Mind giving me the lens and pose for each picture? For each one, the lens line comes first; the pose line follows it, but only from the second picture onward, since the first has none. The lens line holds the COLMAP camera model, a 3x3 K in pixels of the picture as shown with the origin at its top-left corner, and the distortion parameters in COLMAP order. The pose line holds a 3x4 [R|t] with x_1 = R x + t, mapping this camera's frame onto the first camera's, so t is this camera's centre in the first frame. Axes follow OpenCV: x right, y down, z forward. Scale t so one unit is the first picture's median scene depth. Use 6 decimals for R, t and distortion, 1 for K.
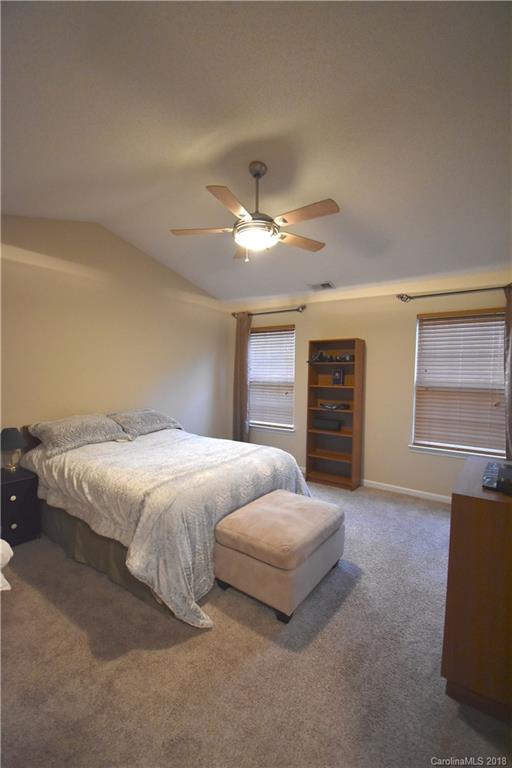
lens RADIAL K [[340.0, 0, 256.9], [0, 340.0, 388.5], [0, 0, 1]] dist [0.004046, -0.018391]
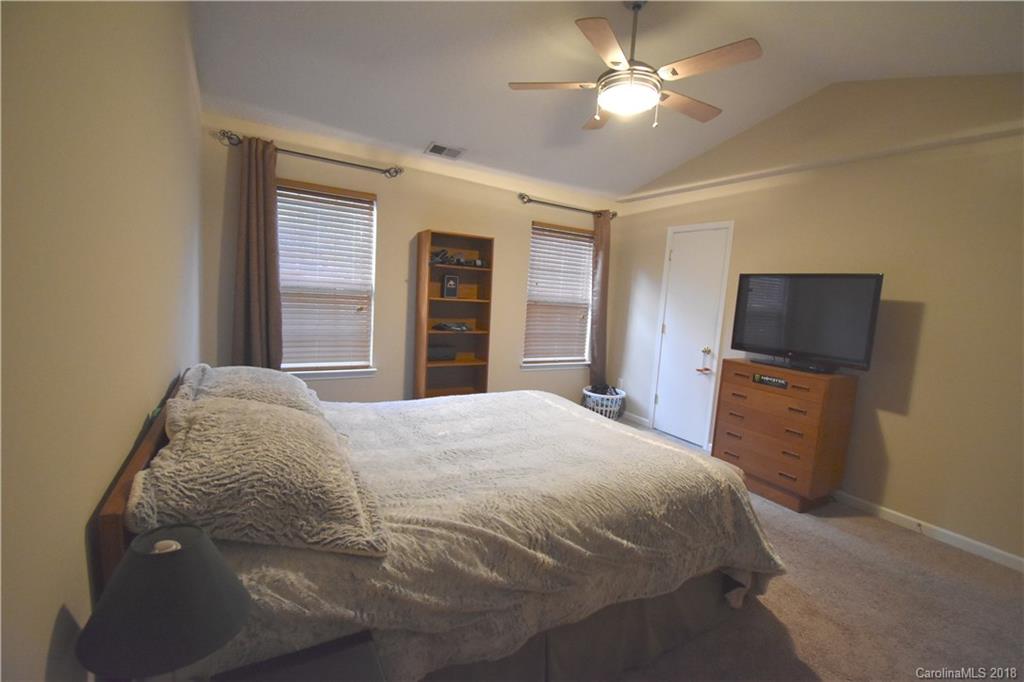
lens RADIAL K [[453.4, 0, 514.8], [0, 453.4, 340.3], [0, 0, 1]] dist [0.004046, -0.018391]
pose [[0.379578, -0.082498, 0.921474, -0.626979], [-0.015532, 0.995308, 0.095507, -0.013908], [-0.925029, -0.050565, 0.376515, 0.519641]]
